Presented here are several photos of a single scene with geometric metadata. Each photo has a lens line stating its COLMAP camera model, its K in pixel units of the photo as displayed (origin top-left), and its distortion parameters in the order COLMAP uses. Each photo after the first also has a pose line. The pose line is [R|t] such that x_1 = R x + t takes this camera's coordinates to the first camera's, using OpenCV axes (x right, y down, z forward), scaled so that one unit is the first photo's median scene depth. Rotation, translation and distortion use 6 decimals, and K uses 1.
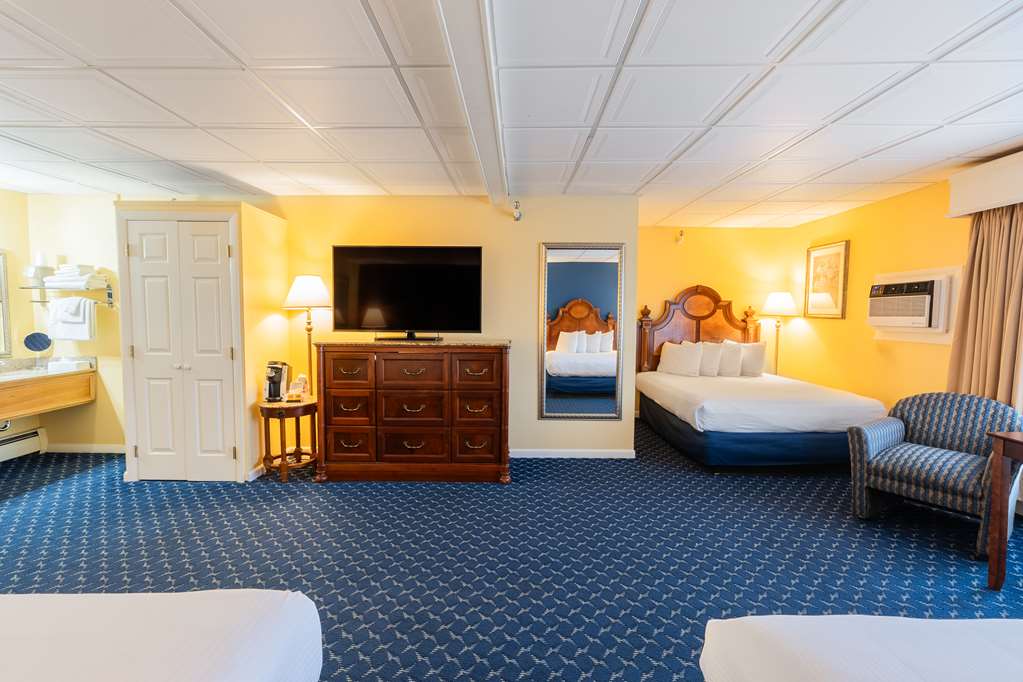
lens RADIAL K [[462.7, 0, 504.9], [0, 462.7, 344.7], [0, 0, 1]] dist [0.003163, 0.000427]
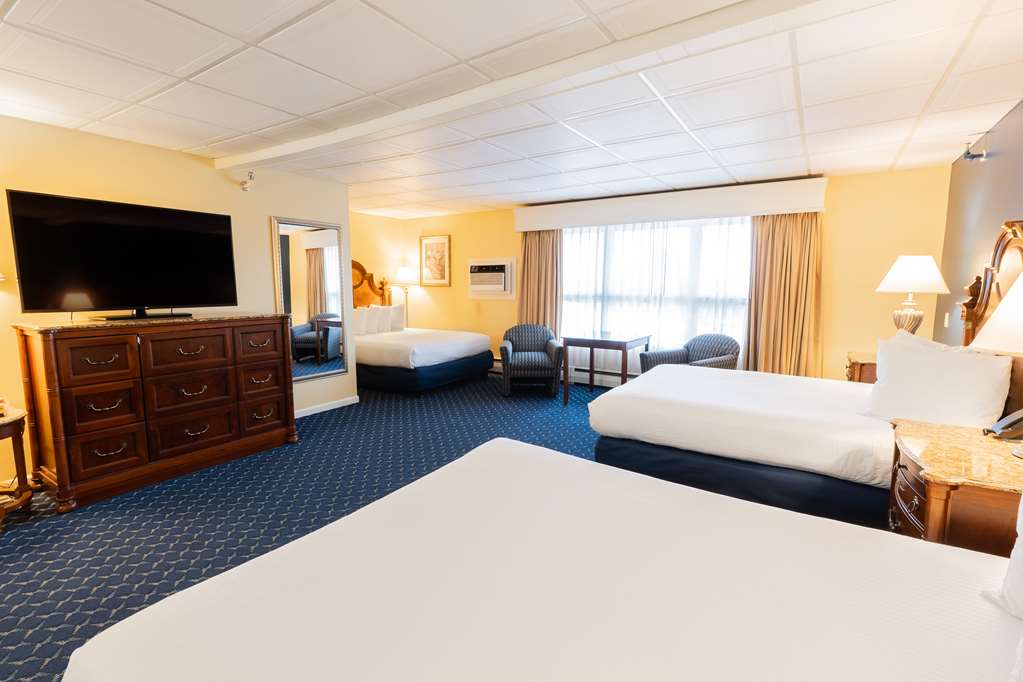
lens RADIAL K [[463.2, 0, 511.5], [0, 463.2, 341.0], [0, 0, 1]] dist [-0.000415, -0.000051]
pose [[0.545004, -0.109549, 0.831246, -0.562785], [0.058730, 0.993980, 0.092490, -0.007476], [-0.836374, -0.001588, 0.548157, -0.018389]]
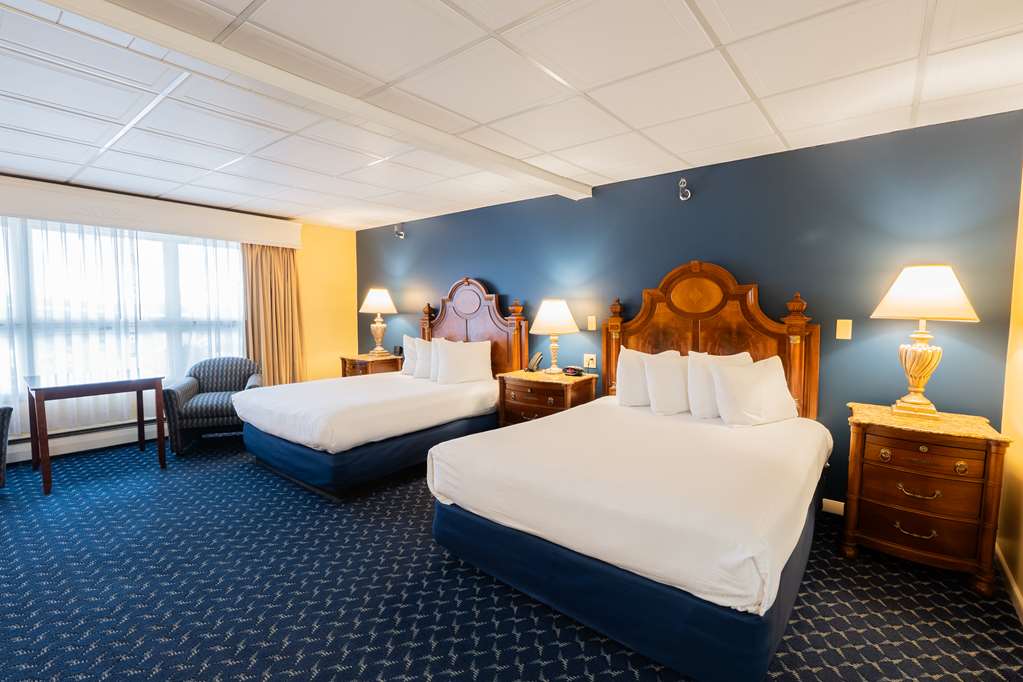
lens RADIAL K [[462.7, 0, 504.9], [0, 462.7, 344.7], [0, 0, 1]] dist [0.003163, 0.000427]
pose [[-0.791257, -0.062070, 0.608325, -0.554317], [0.028695, 0.989970, 0.138333, -0.070631], [-0.610810, 0.126913, -0.781540, 0.853040]]
